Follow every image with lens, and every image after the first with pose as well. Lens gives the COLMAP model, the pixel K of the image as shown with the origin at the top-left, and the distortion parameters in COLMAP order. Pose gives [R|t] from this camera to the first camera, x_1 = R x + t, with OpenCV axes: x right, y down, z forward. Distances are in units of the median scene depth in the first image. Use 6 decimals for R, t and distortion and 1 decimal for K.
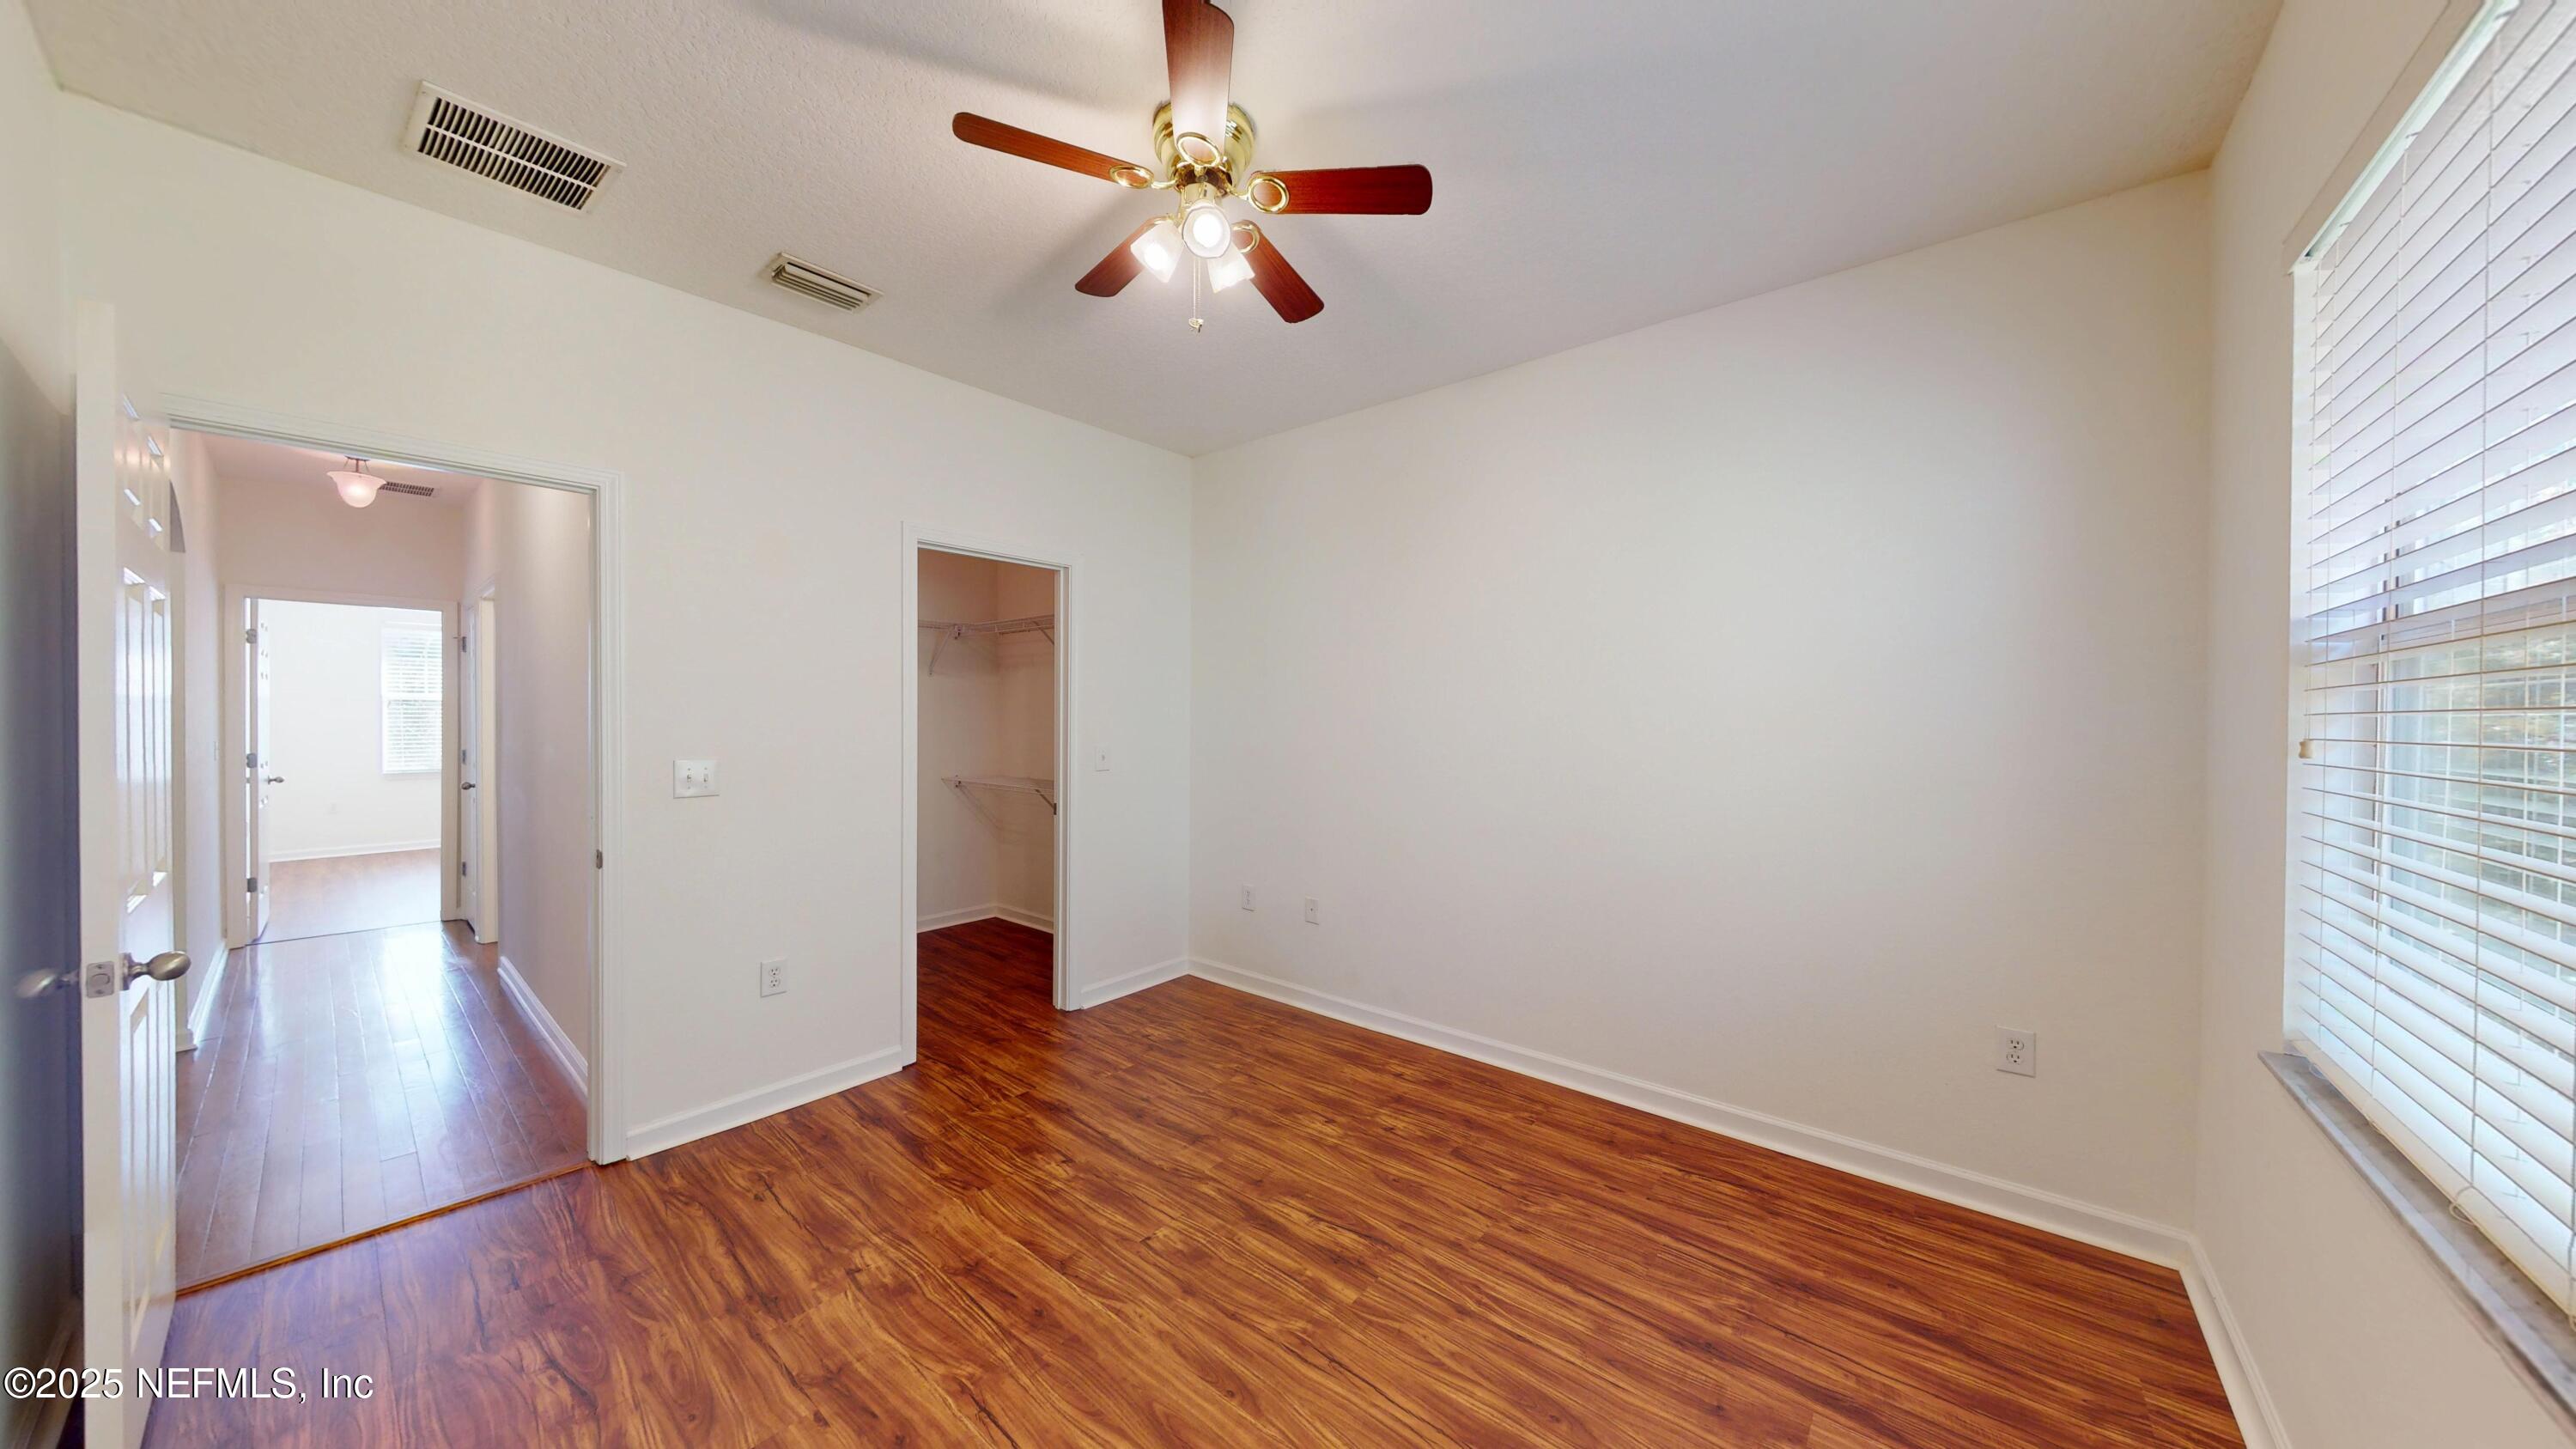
lens RADIAL K [[814.3, 0, 1291.0], [0, 814.3, 720.8], [0, 0, 1]] dist [0.000908, -0.000520]
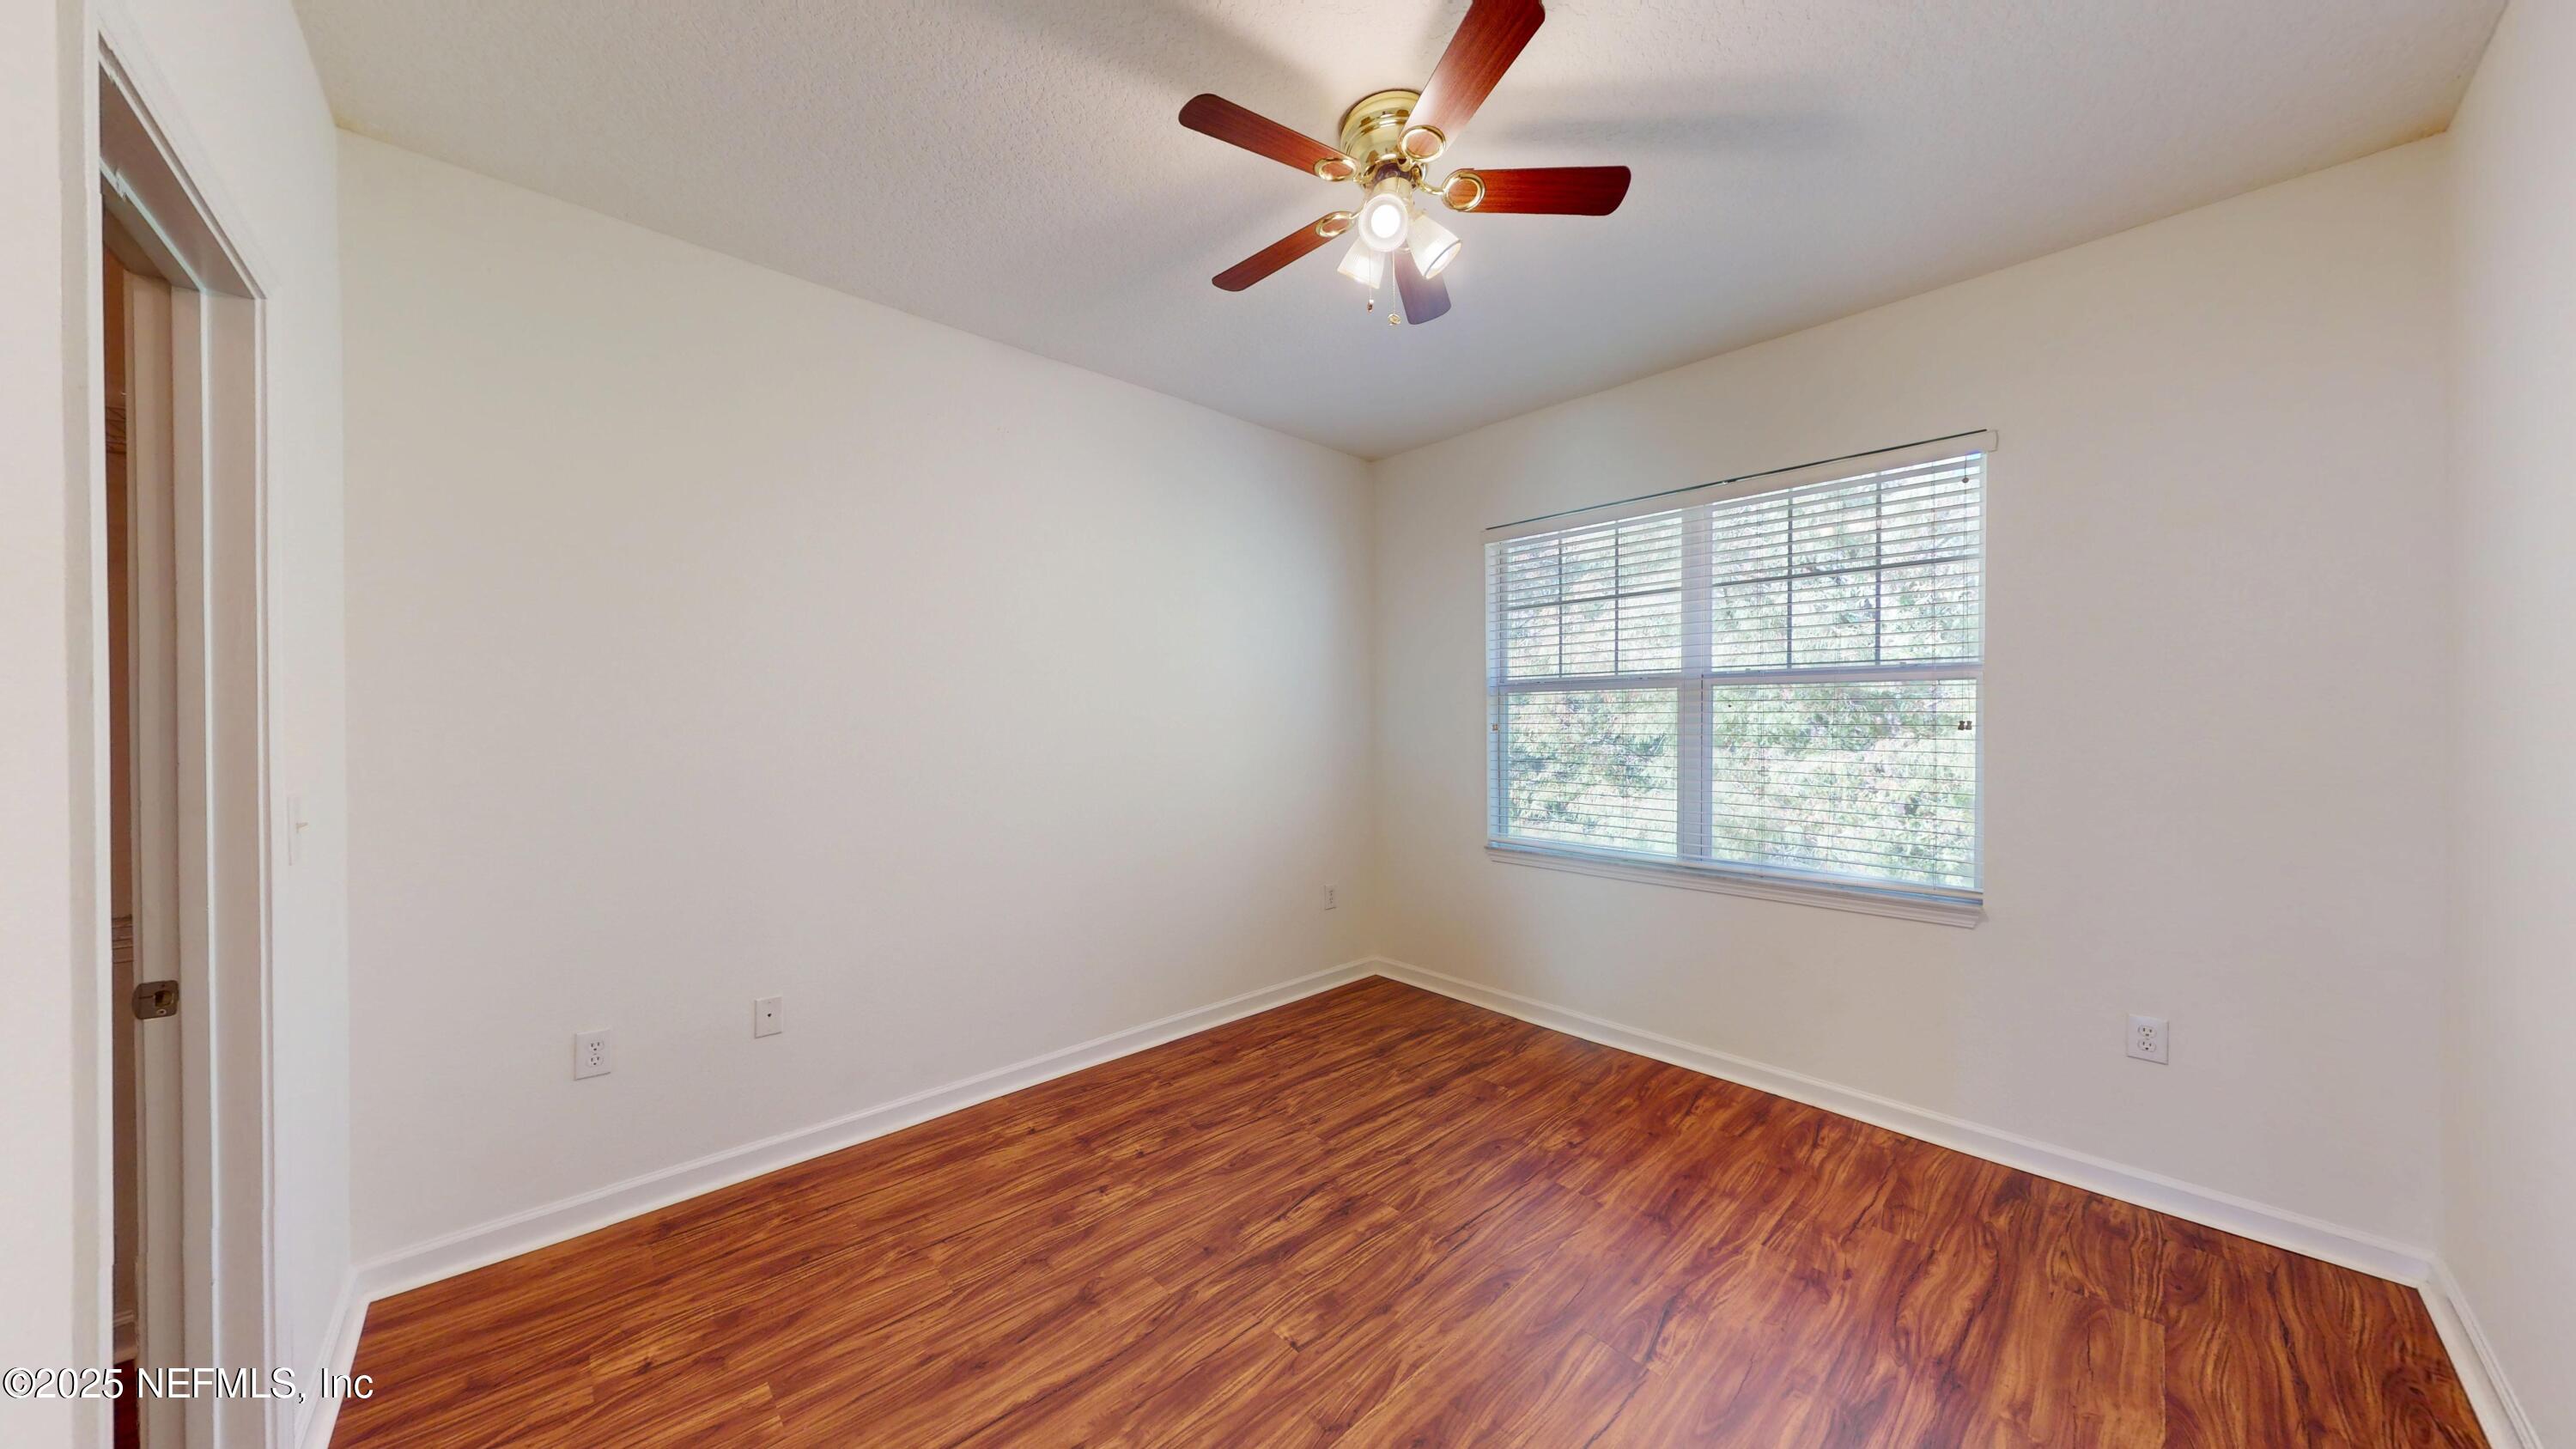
lens RADIAL K [[814.3, 0, 1291.5], [0, 814.3, 722.5], [0, 0, 1]] dist [0.000908, -0.000520]
pose [[0.126743, -0.008263, 0.991901, -0.890109], [0.007806, 0.999943, 0.007333, -0.002219], [-0.991905, 0.006814, 0.126800, 0.801216]]
